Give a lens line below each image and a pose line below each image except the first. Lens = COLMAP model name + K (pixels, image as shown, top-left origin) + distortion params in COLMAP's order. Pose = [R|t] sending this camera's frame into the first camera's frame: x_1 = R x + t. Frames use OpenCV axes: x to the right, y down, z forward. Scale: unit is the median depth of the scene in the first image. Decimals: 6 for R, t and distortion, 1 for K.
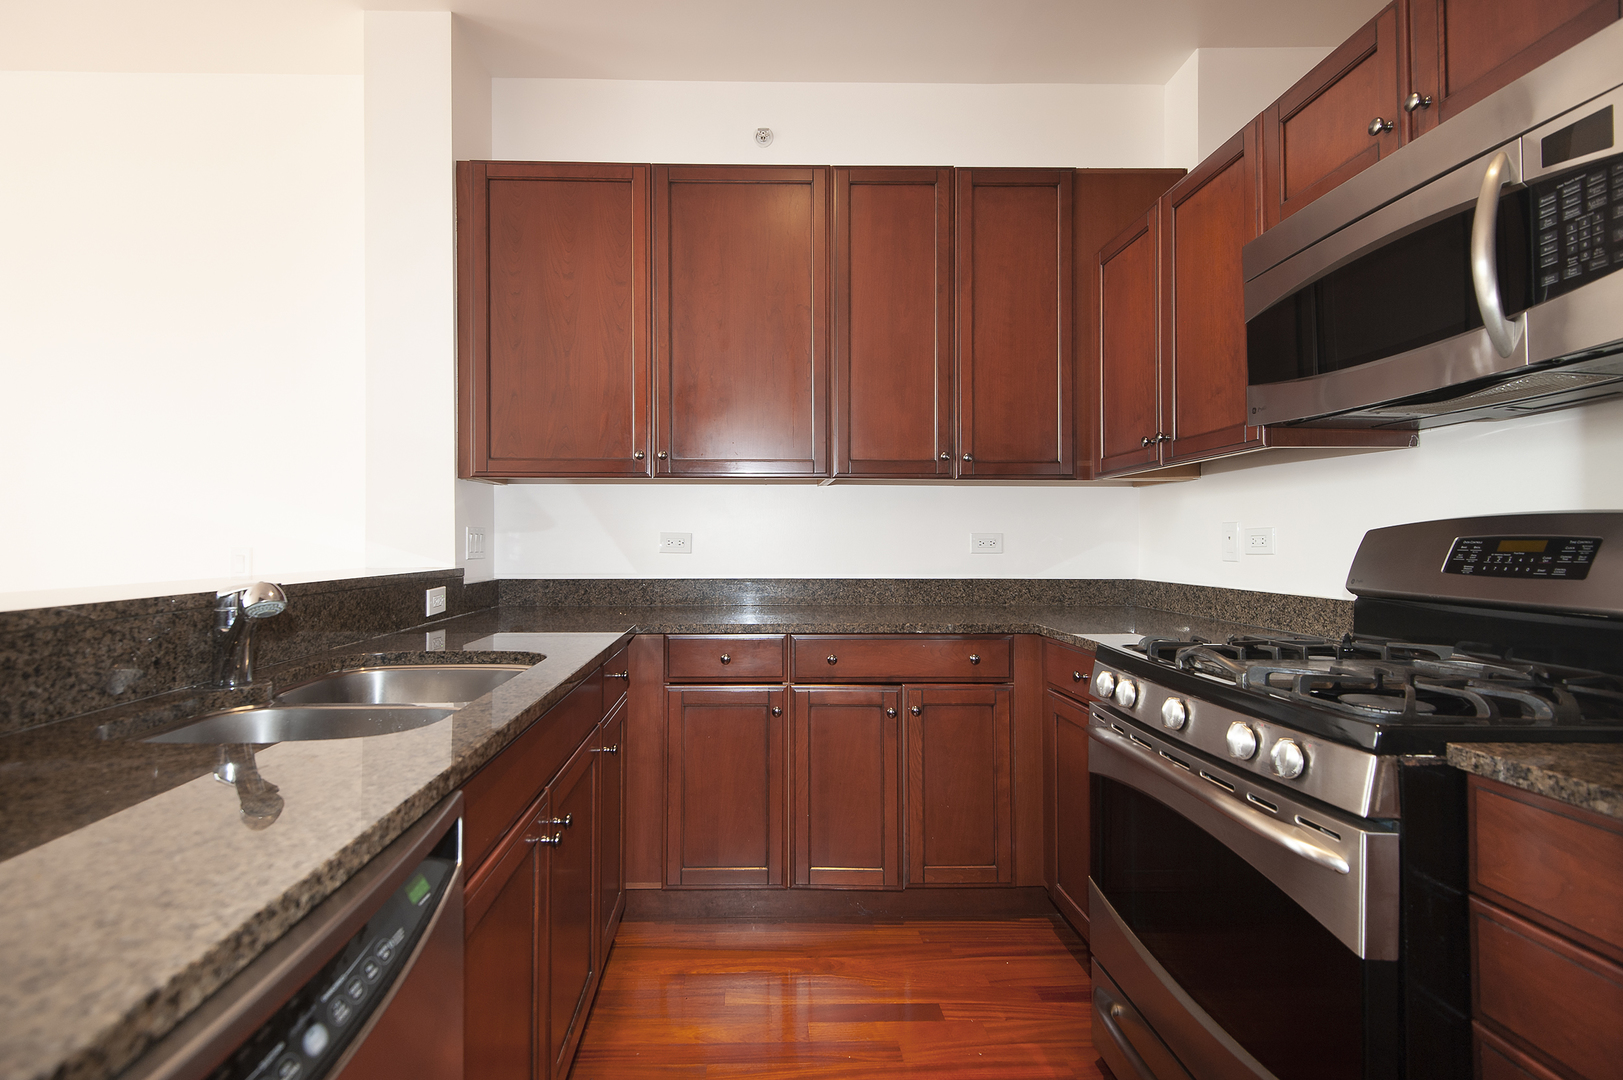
lens RADIAL K [[727.0, 0, 760.3], [0, 727.0, 542.6], [0, 0, 1]] dist [0.002825, -0.000041]
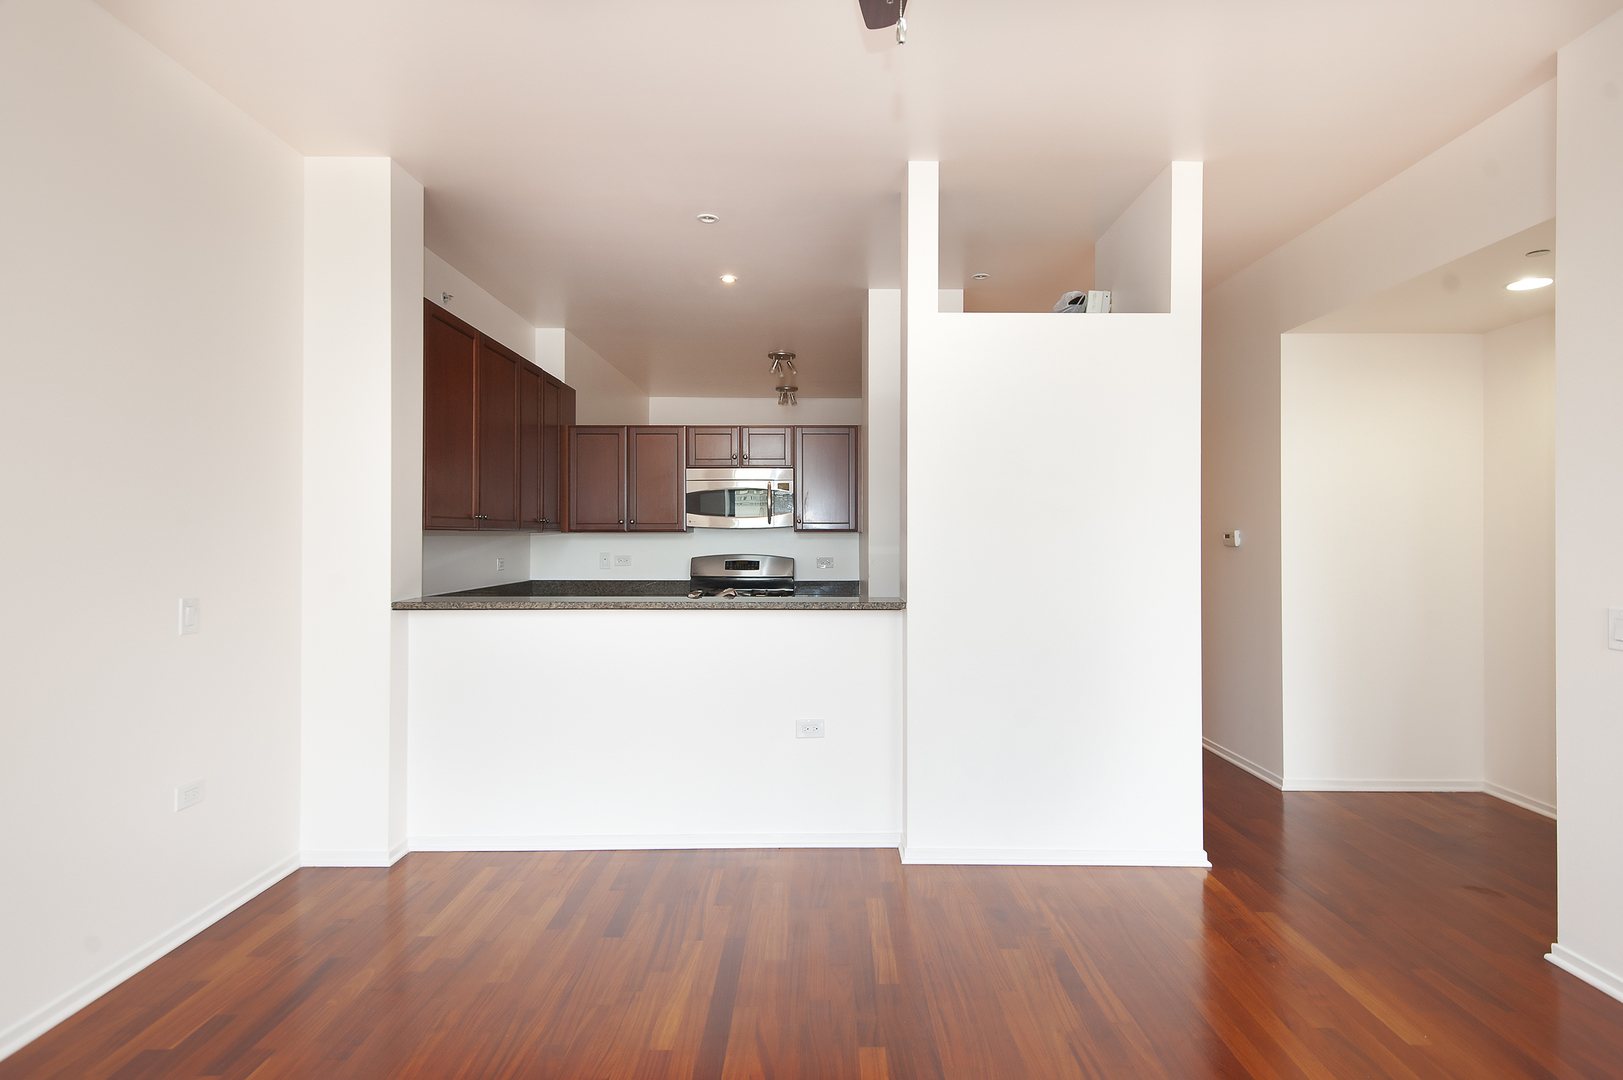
lens RADIAL K [[841.2, 0, 823.5], [0, 841.2, 528.6], [0, 0, 1]] dist [0.050452, -0.033036]
pose [[0.003566, 0.004482, 0.999984, -2.394388], [0.003887, 0.999982, -0.004495, -0.104426], [-0.999986, 0.003903, 0.003548, 0.313104]]
